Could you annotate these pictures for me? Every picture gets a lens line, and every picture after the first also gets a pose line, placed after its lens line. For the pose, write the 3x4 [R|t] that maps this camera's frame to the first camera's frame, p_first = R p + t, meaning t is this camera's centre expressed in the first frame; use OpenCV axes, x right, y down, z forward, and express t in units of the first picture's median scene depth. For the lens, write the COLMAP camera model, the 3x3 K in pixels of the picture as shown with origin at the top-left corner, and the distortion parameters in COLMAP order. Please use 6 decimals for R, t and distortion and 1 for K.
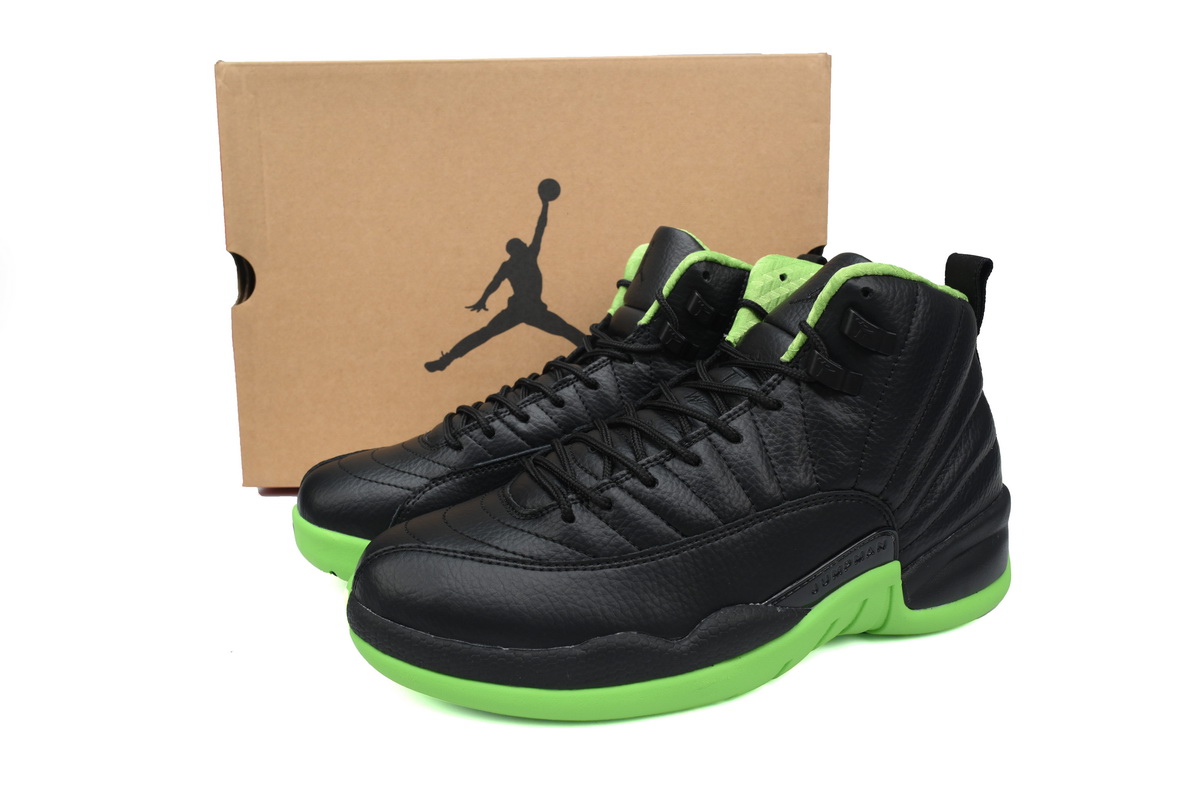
lens RADIAL K [[803.3, 0, 600.0], [0, 803.3, 400.0], [0, 0, 1]] dist [0.000528, -0.001170]
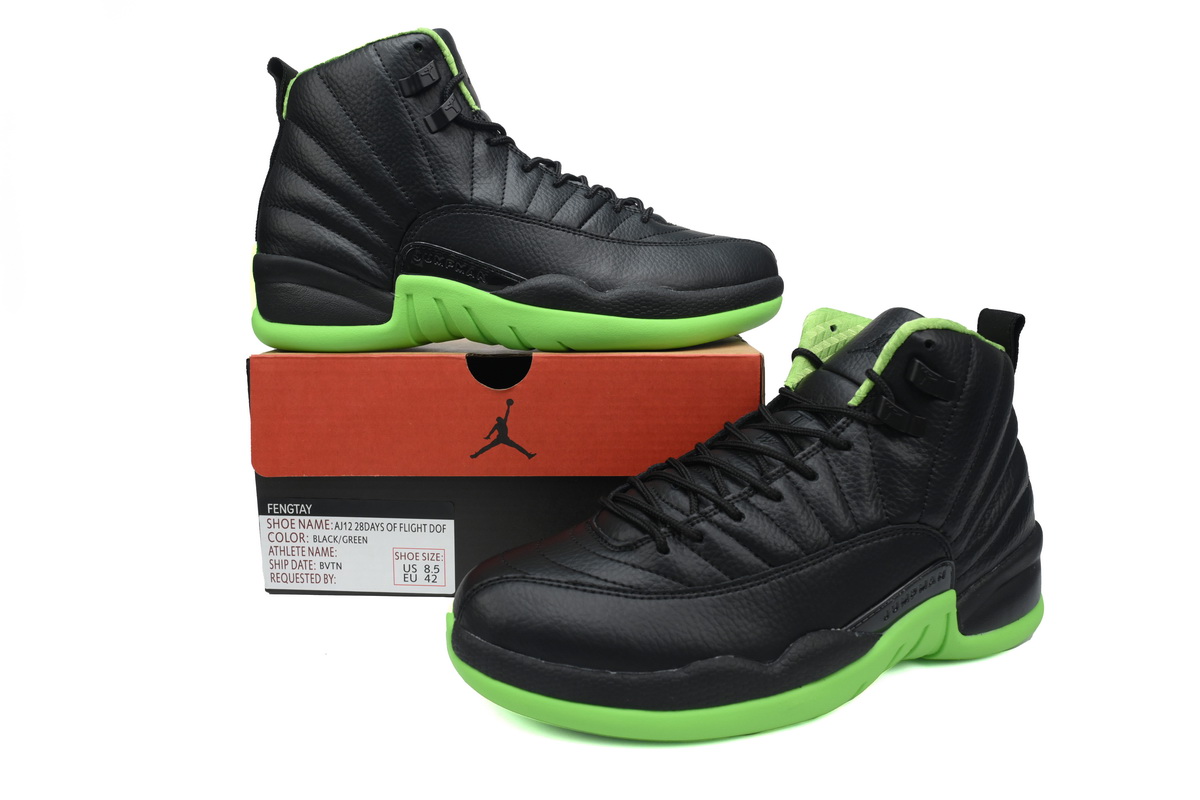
lens RADIAL K [[803.3, 0, 600.0], [0, 803.3, 400.0], [0, 0, 1]] dist [0.000528, -0.001170]
pose [[0.998394, 0.008304, 0.056042, -0.182371], [-0.005414, 0.998657, -0.051519, 0.002474], [-0.056394, 0.051133, 0.997098, -0.076168]]
